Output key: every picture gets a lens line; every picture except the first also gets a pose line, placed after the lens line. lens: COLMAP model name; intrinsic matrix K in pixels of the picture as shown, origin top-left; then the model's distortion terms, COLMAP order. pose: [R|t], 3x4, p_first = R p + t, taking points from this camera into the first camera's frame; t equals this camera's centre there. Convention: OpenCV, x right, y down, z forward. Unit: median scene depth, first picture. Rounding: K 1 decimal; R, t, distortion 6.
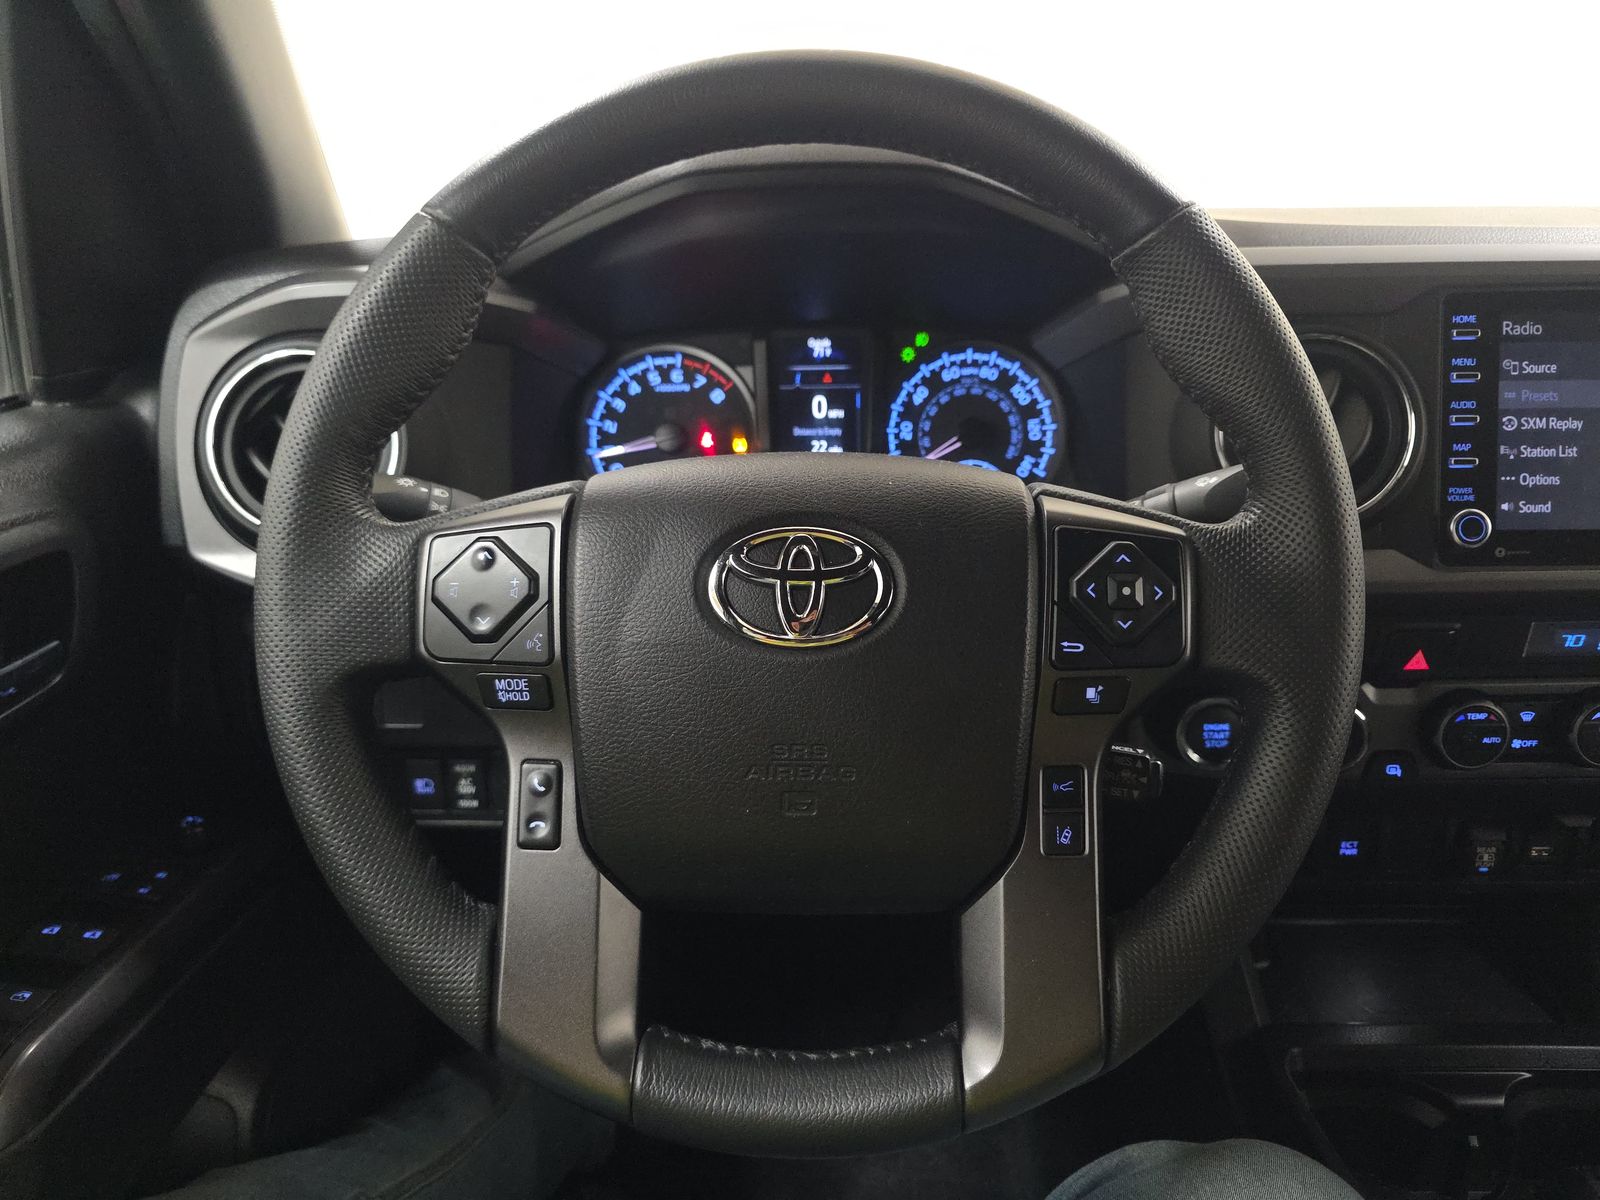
lens RADIAL K [[1097.1, 0, 800.0], [0, 1097.1, 600.0], [0, 0, 1]] dist [0.036128, -0.050563]
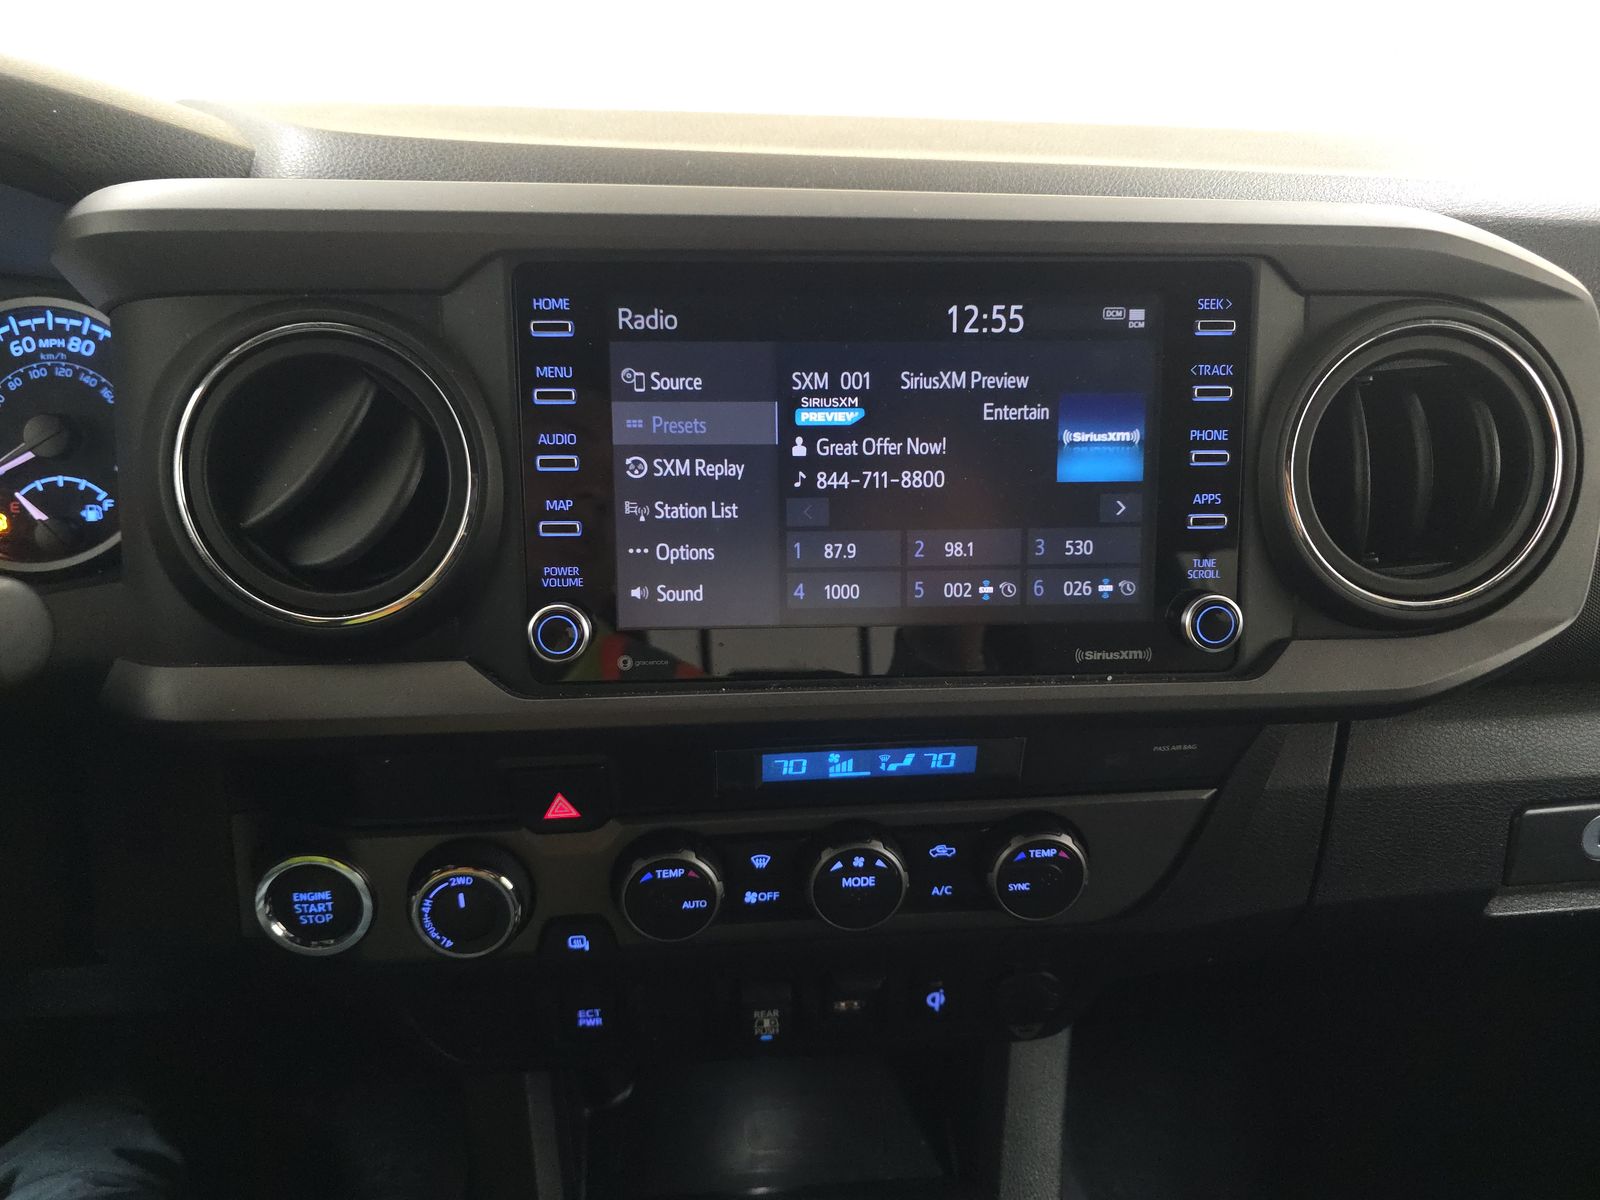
lens RADIAL K [[1097.1, 0, 800.0], [0, 1097.1, 600.0], [0, 0, 1]] dist [0.036128, -0.050563]
pose [[0.992566, -0.014814, 0.120801, 0.522636], [0.003996, 0.995996, 0.089306, -0.110531], [-0.121641, -0.088160, 0.988651, 0.268154]]
